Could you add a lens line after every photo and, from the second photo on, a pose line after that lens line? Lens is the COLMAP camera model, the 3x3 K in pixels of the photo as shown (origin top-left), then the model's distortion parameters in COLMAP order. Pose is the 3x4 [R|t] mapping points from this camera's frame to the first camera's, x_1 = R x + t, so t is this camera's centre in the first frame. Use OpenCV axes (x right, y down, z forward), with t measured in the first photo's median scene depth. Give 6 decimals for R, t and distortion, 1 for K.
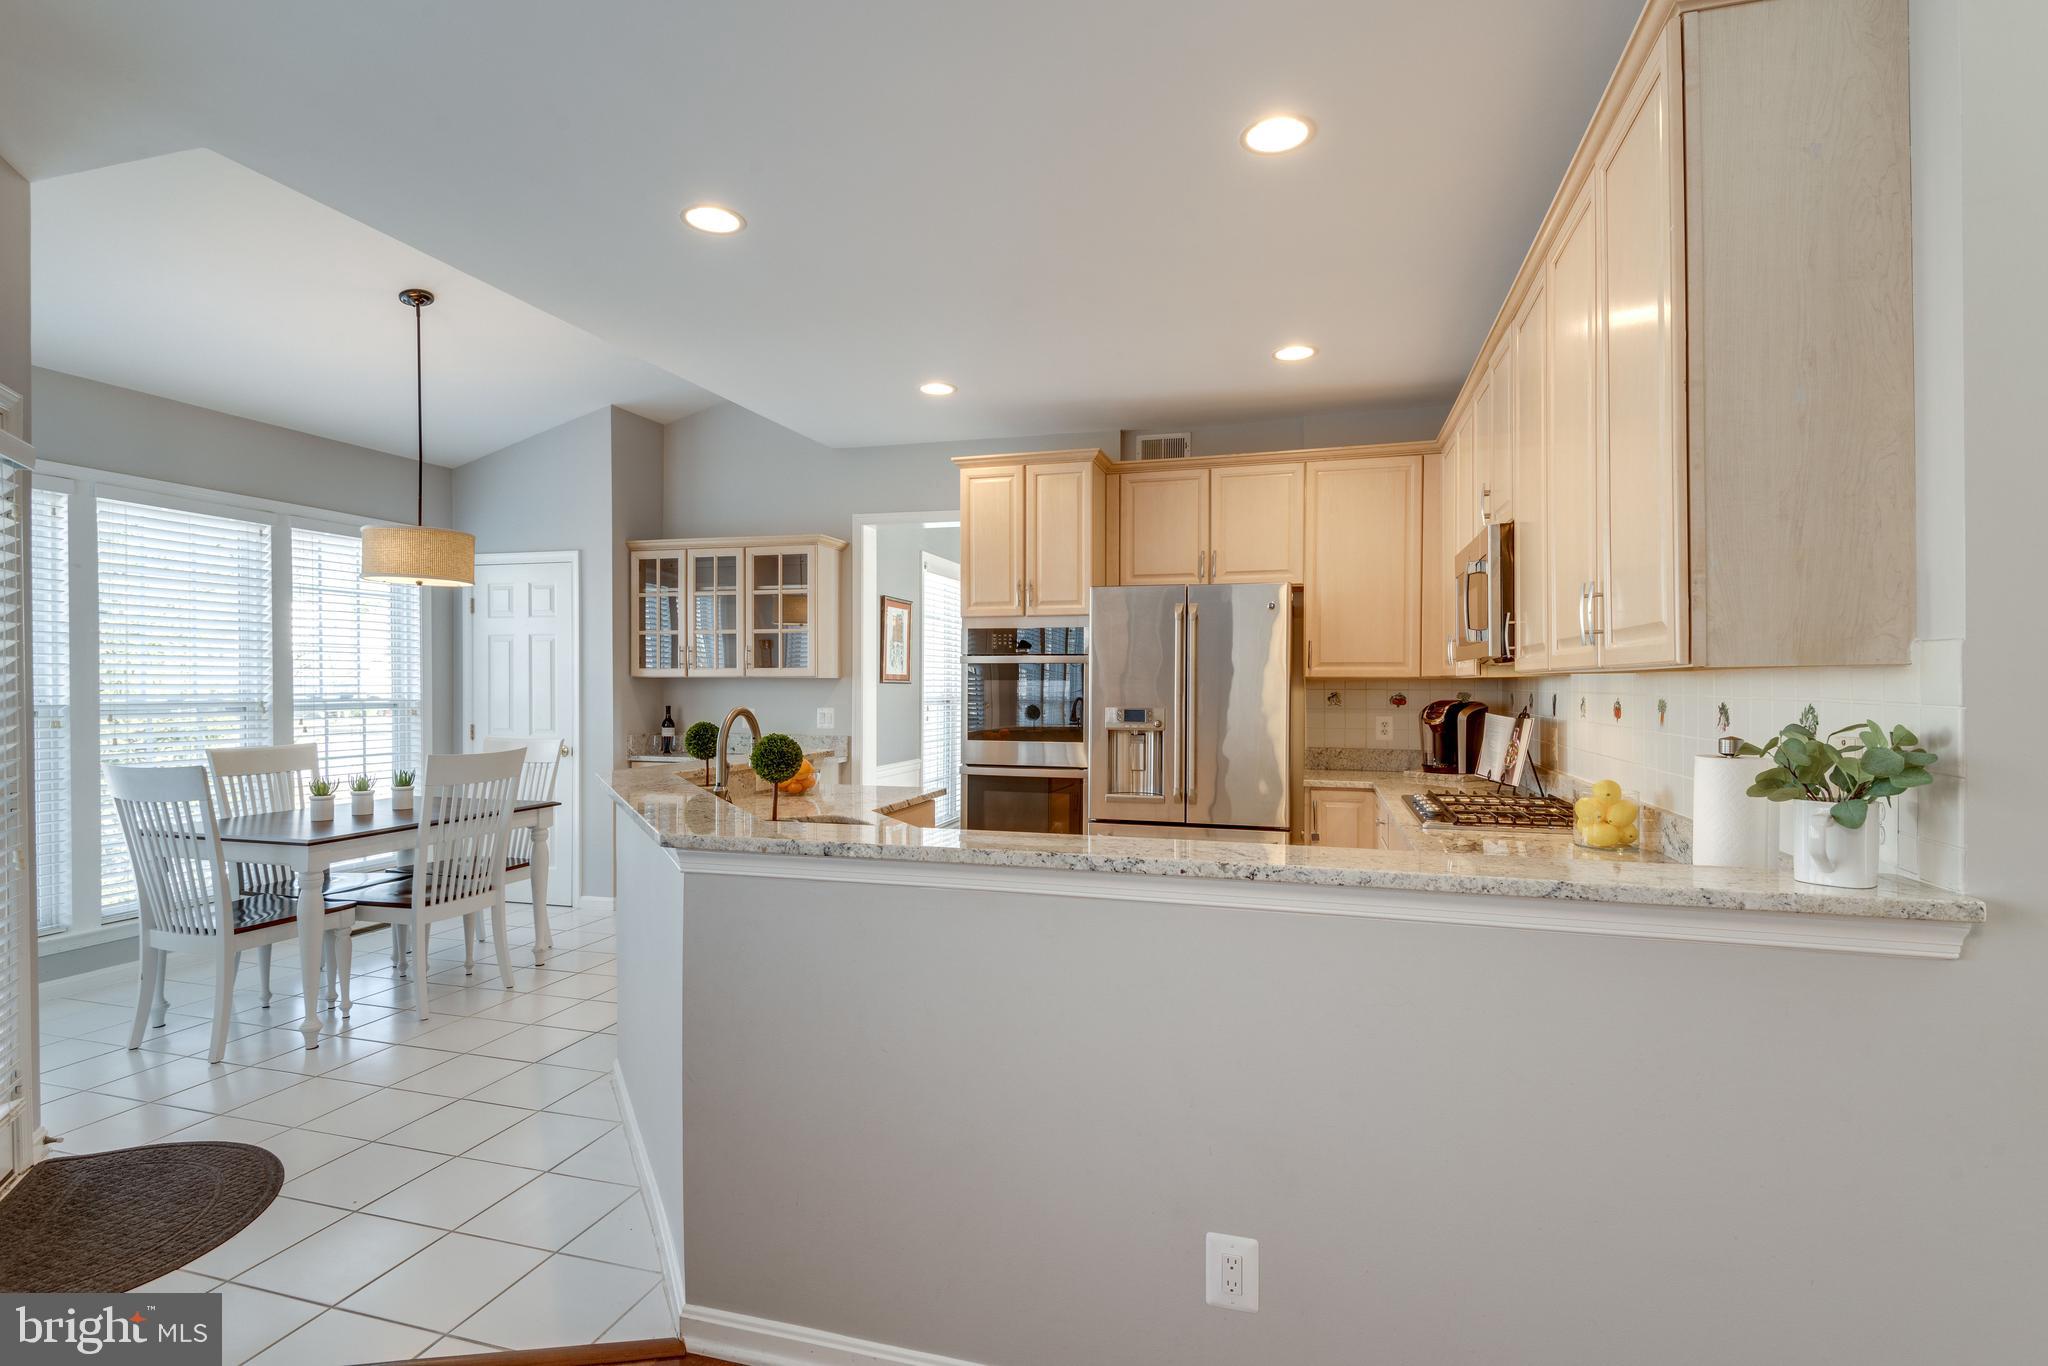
lens RADIAL K [[984.3, 0, 1035.7], [0, 984.3, 695.7], [0, 0, 1]] dist [0.010215, -0.001527]
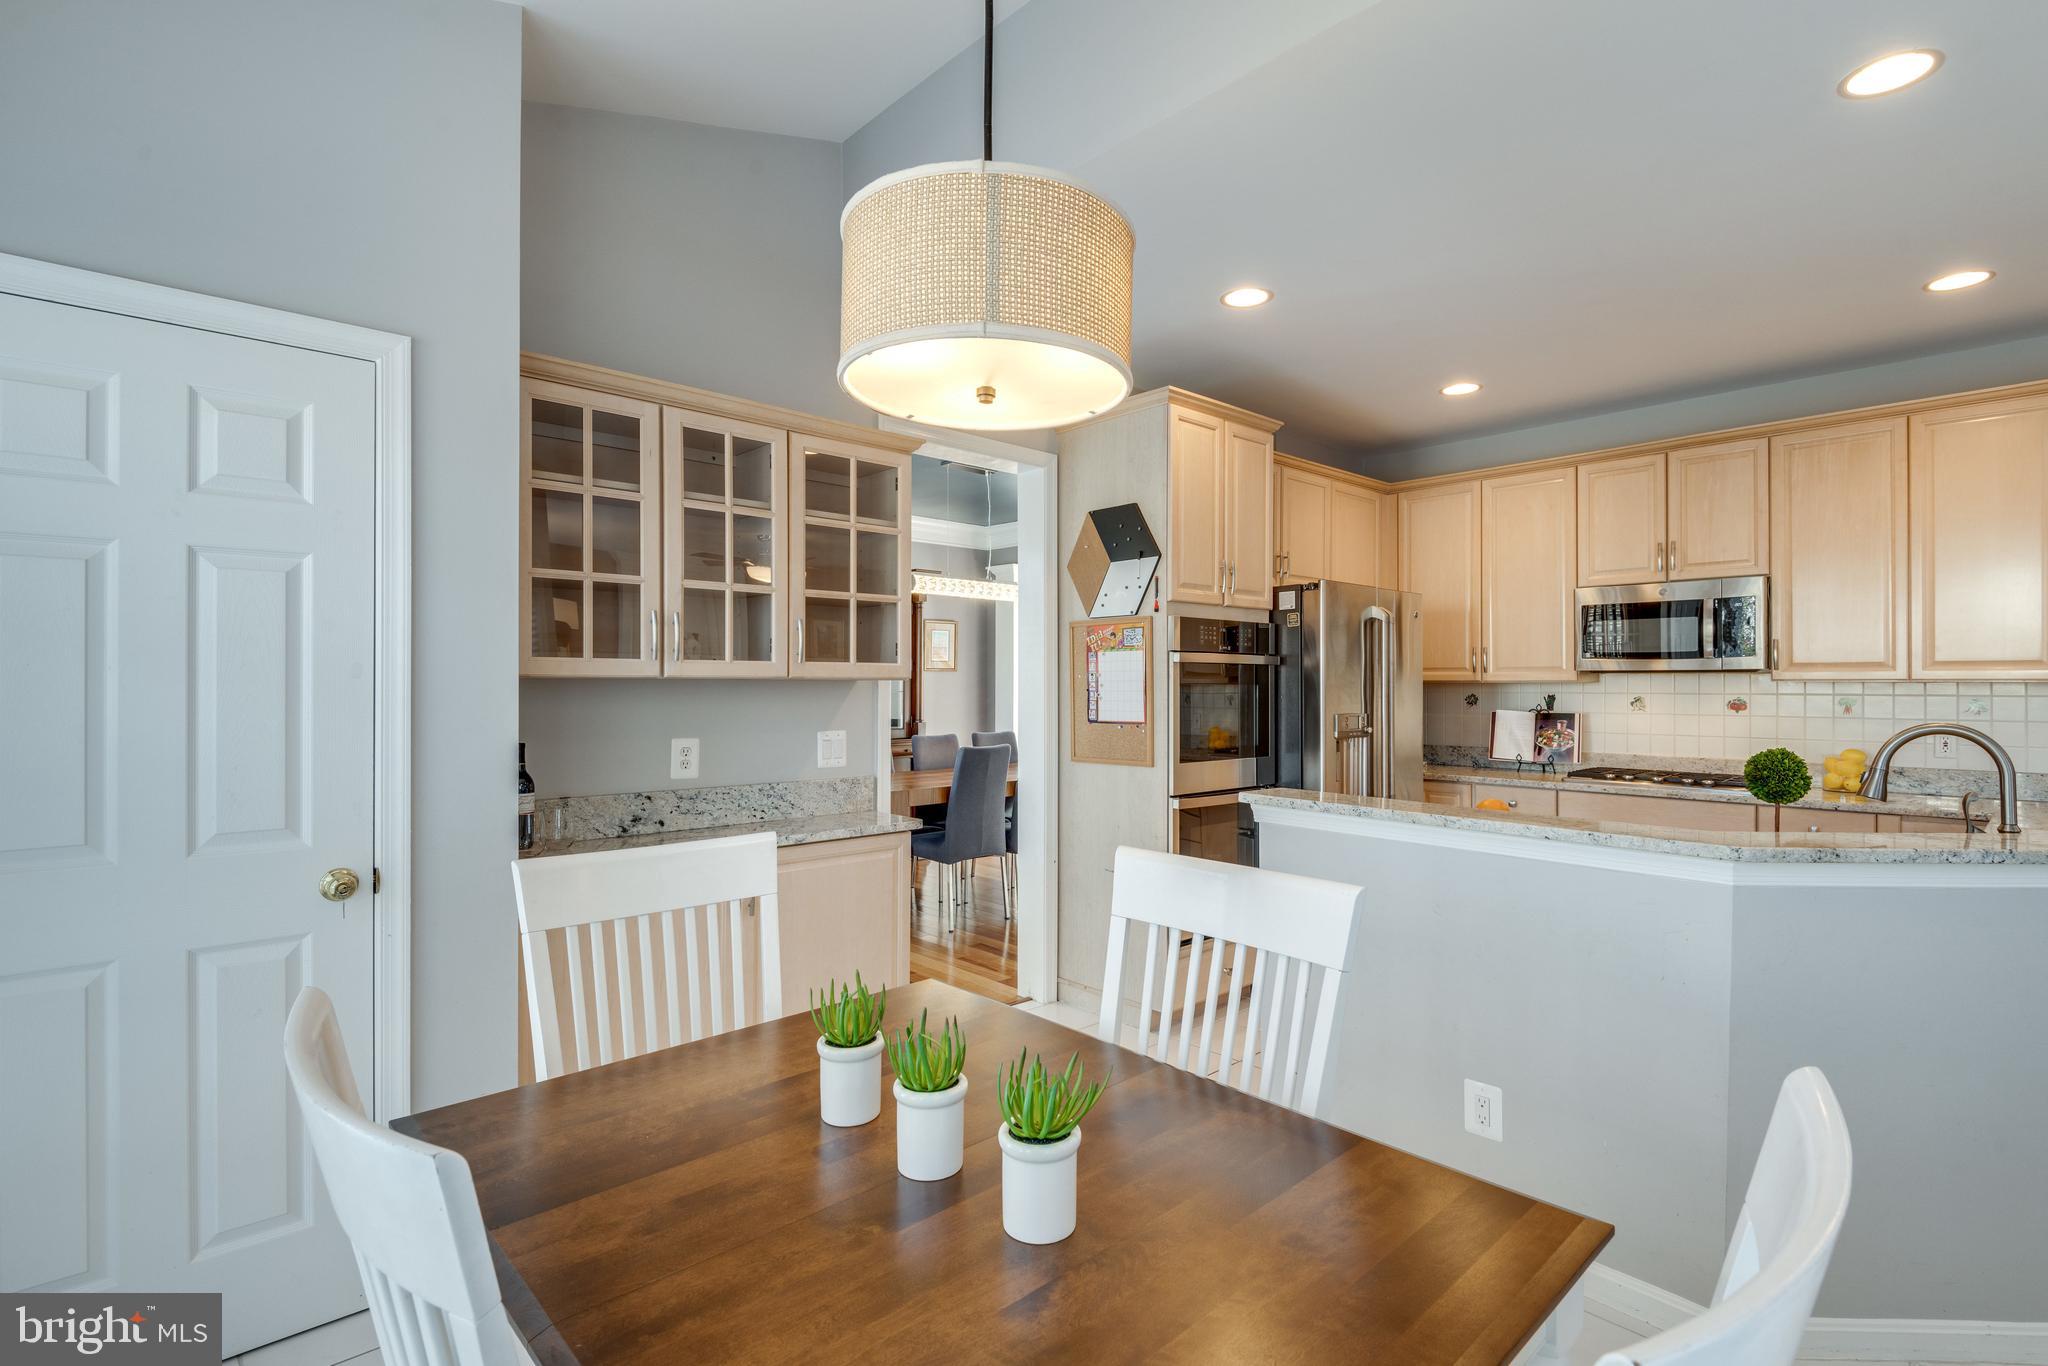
lens RADIAL K [[984.3, 0, 1042.4], [0, 984.3, 676.1], [0, 0, 1]] dist [0.010215, -0.001527]
pose [[0.513069, 0.005722, 0.858328, -0.759679], [0.008961, 0.999888, -0.012023, -0.013851], [-0.858301, 0.013860, 0.512960, 0.692760]]
